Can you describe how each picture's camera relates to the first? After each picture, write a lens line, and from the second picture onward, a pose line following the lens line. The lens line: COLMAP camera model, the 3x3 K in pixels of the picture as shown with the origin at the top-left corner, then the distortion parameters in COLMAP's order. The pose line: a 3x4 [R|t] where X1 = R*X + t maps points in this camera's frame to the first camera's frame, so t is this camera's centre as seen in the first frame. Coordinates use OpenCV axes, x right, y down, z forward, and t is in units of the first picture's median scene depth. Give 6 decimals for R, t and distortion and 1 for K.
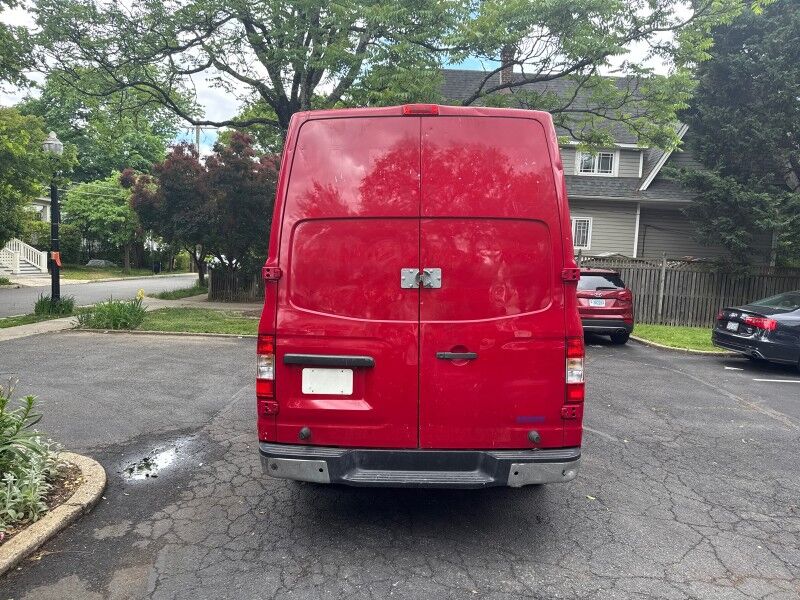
lens RADIAL K [[566.3, 0, 402.5], [0, 566.3, 306.9], [0, 0, 1]] dist [0.007007, -0.012359]
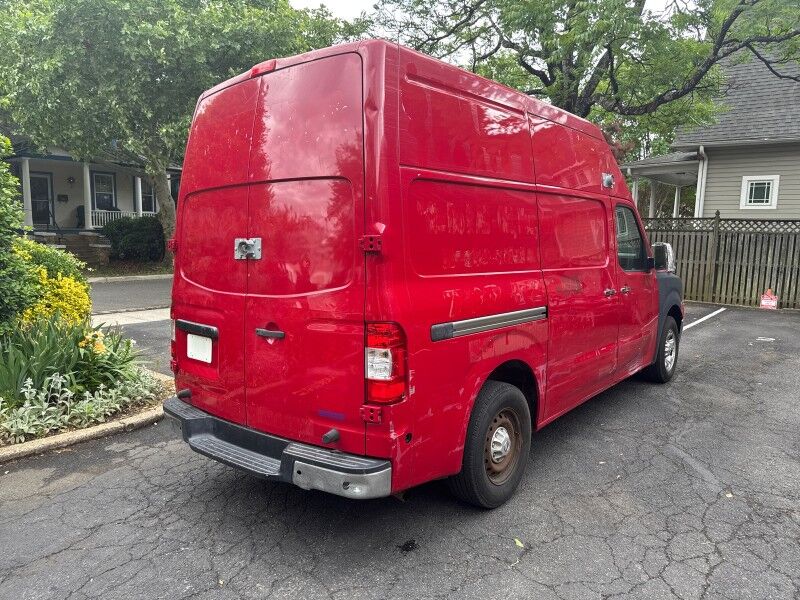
lens RADIAL K [[567.3, 0, 398.8], [0, 567.3, 303.1], [0, 0, 1]] dist [-0.002748, 0.002675]
pose [[0.785117, 0.049387, -0.617375, 0.566194], [-0.030463, 0.998688, 0.041150, -0.004209], [0.618597, -0.013501, 0.785592, 0.278373]]
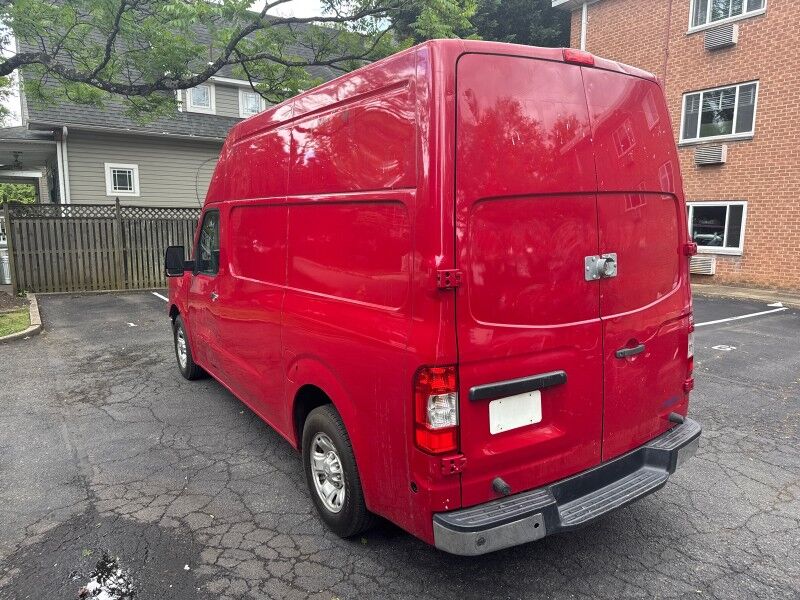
lens RADIAL K [[566.3, 0, 402.5], [0, 566.3, 306.9], [0, 0, 1]] dist [0.007007, -0.012359]
pose [[0.821045, -0.127820, 0.556369, -0.464876], [0.076324, 0.990439, 0.114911, -0.075191], [-0.565738, -0.051883, 0.822952, 0.324670]]
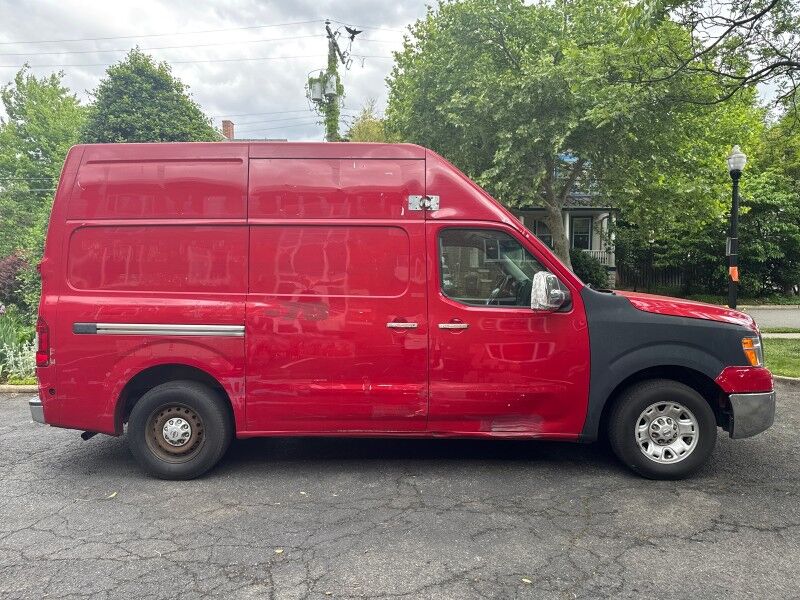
lens RADIAL K [[566.3, 0, 402.5], [0, 566.3, 306.9], [0, 0, 1]] dist [0.007007, -0.012359]
pose [[-0.002356, 0.049182, -0.998787, 1.135455], [-0.074781, 0.995985, 0.049220, -0.068892], [0.997197, 0.074806, 0.001331, 1.285624]]
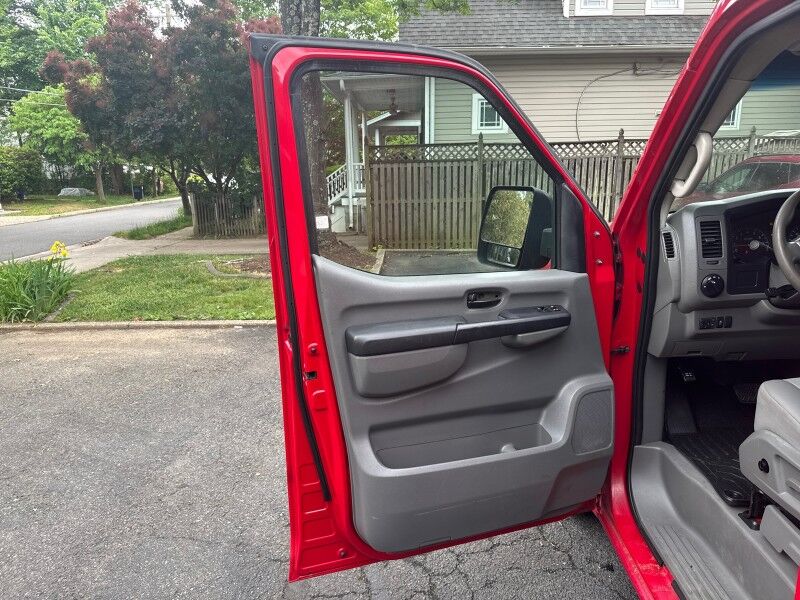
lens RADIAL K [[566.3, 0, 402.5], [0, 566.3, 306.9], [0, 0, 1]] dist [0.007007, -0.012359]
pose [[0.997927, -0.060903, -0.020795, -0.289389], [0.063458, 0.985003, 0.160442, -0.100487], [0.010711, -0.161429, 0.986826, 1.176276]]
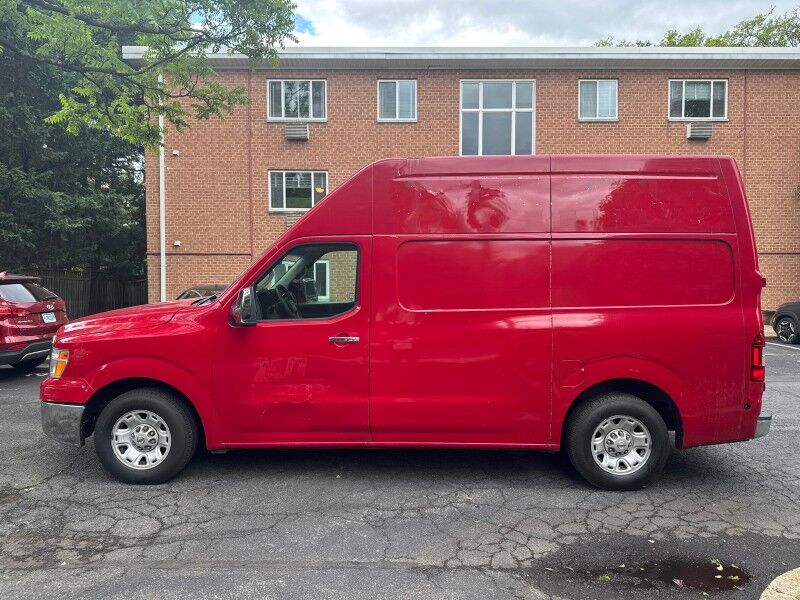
lens RADIAL K [[566.3, 0, 402.5], [0, 566.3, 306.9], [0, 0, 1]] dist [0.007007, -0.012359]
pose [[-0.020129, -0.085080, 0.996171, -1.055640], [0.077024, 0.993280, 0.086389, -0.124694], [-0.996826, 0.078468, -0.013440, 1.284994]]
